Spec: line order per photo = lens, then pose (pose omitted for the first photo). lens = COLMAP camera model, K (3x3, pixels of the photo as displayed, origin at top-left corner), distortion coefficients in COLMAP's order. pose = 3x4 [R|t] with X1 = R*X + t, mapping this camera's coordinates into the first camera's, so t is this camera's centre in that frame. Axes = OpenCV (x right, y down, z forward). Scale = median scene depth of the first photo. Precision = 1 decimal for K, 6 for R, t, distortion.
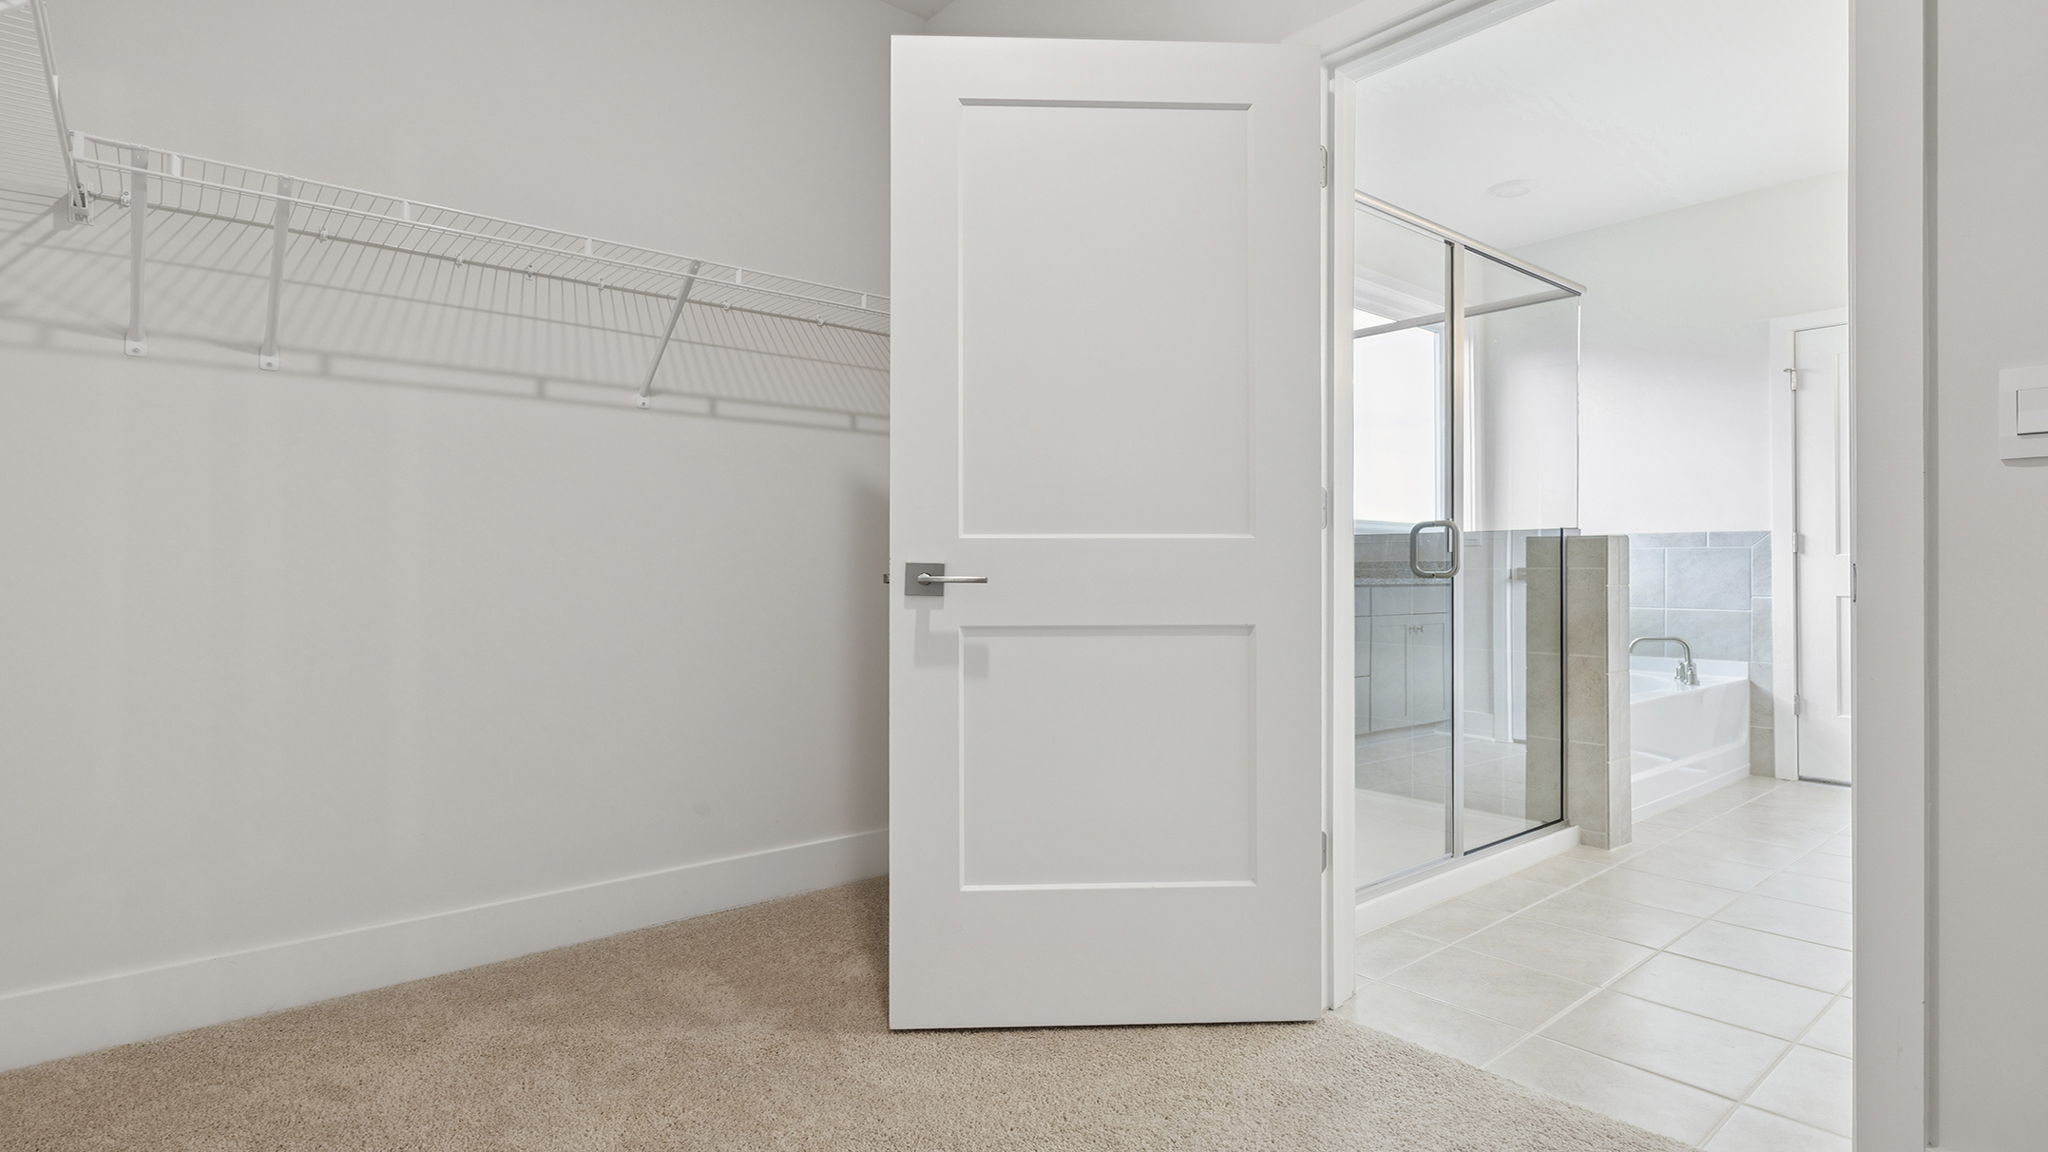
lens RADIAL K [[1014.9, 0, 1021.1], [0, 1014.9, 568.5], [0, 0, 1]] dist [0.000296, 0.000152]
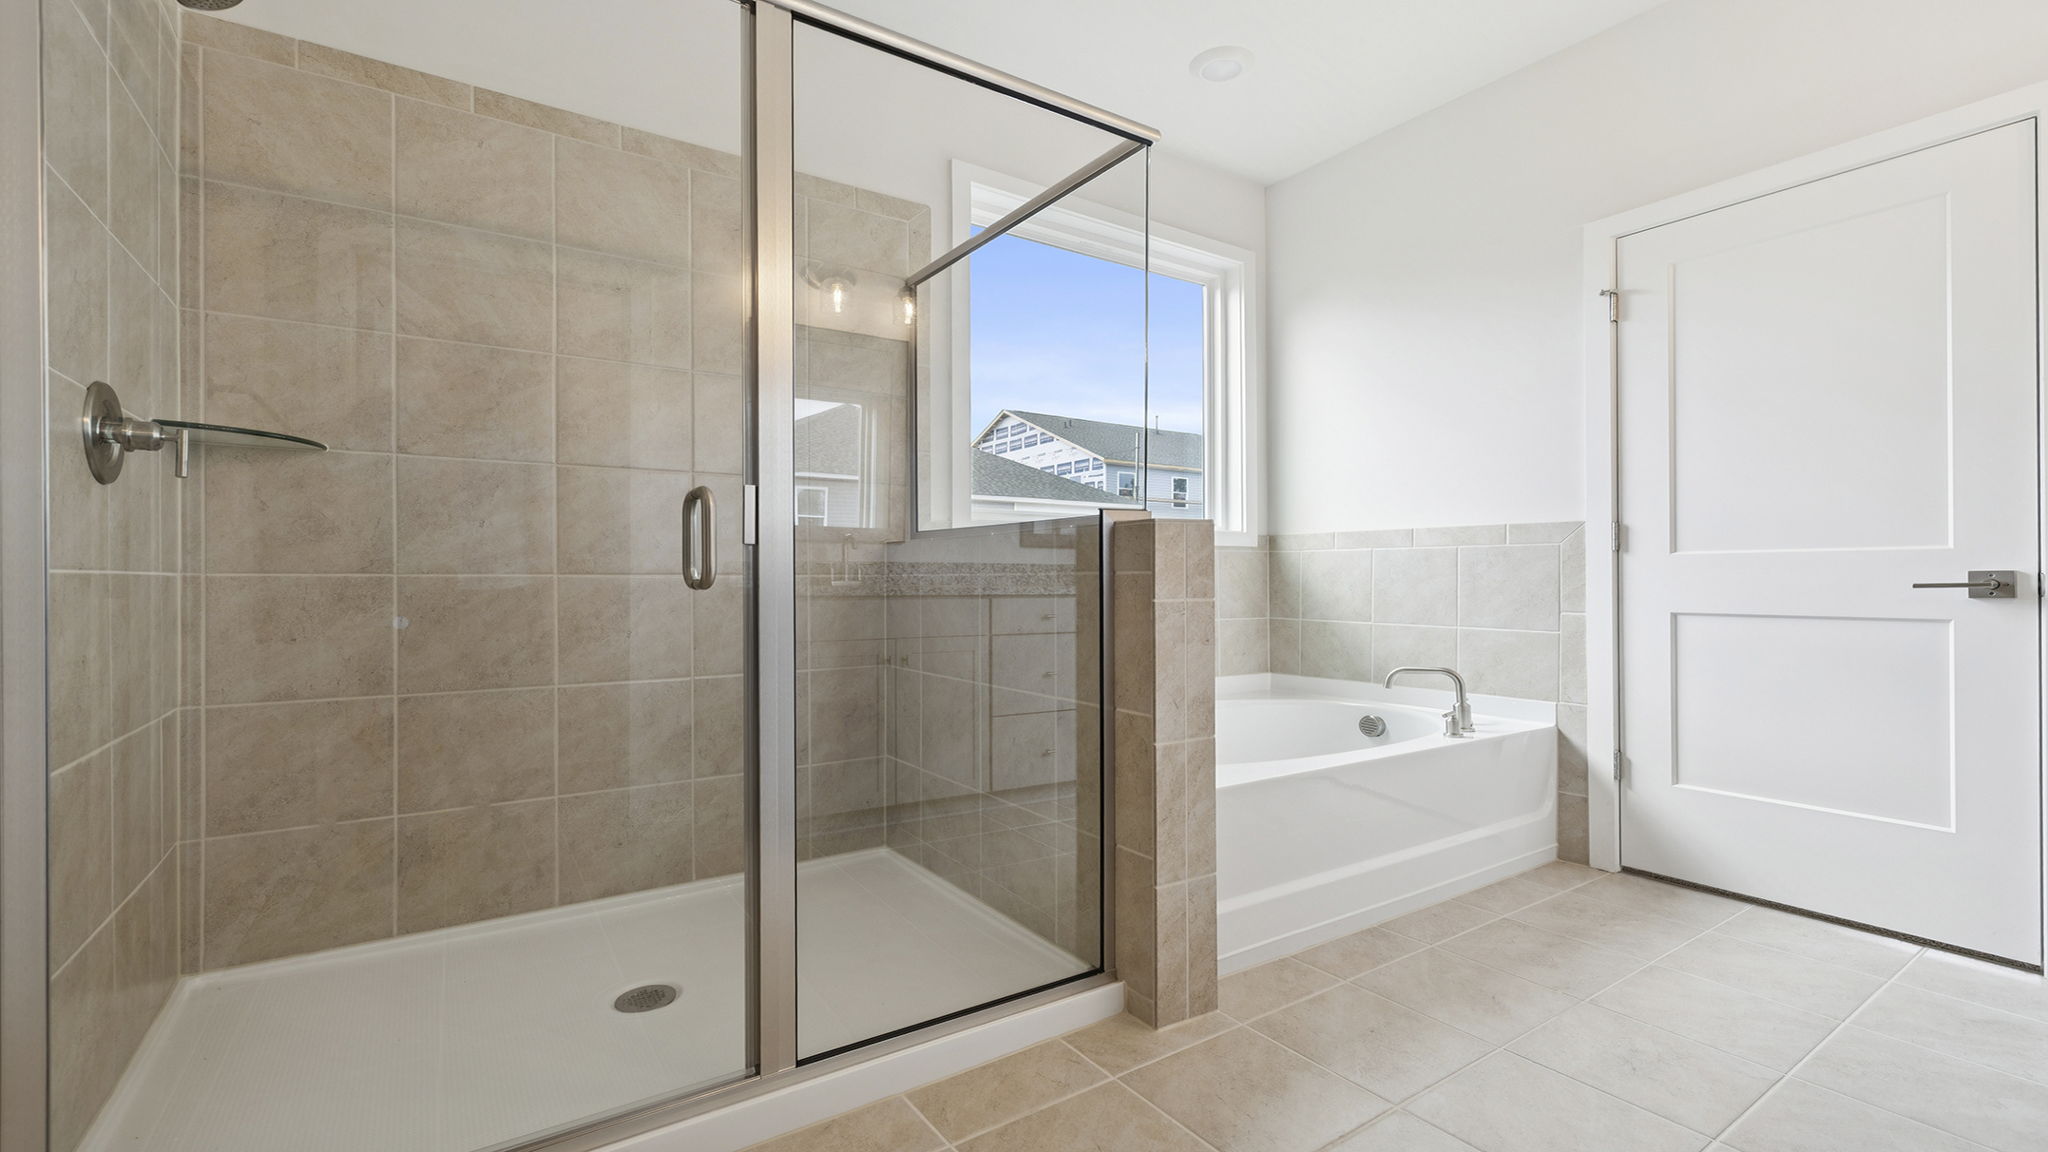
lens RADIAL K [[870.1, 0, 1024.0], [0, 870.1, 576.0], [0, 0, 1]] dist [0.001652, 0.000305]
pose [[0.993994, 0.001311, -0.109426, 0.419251], [-0.001015, 0.999996, 0.002756, 0.000546], [0.109429, -0.002629, 0.993991, 0.351849]]
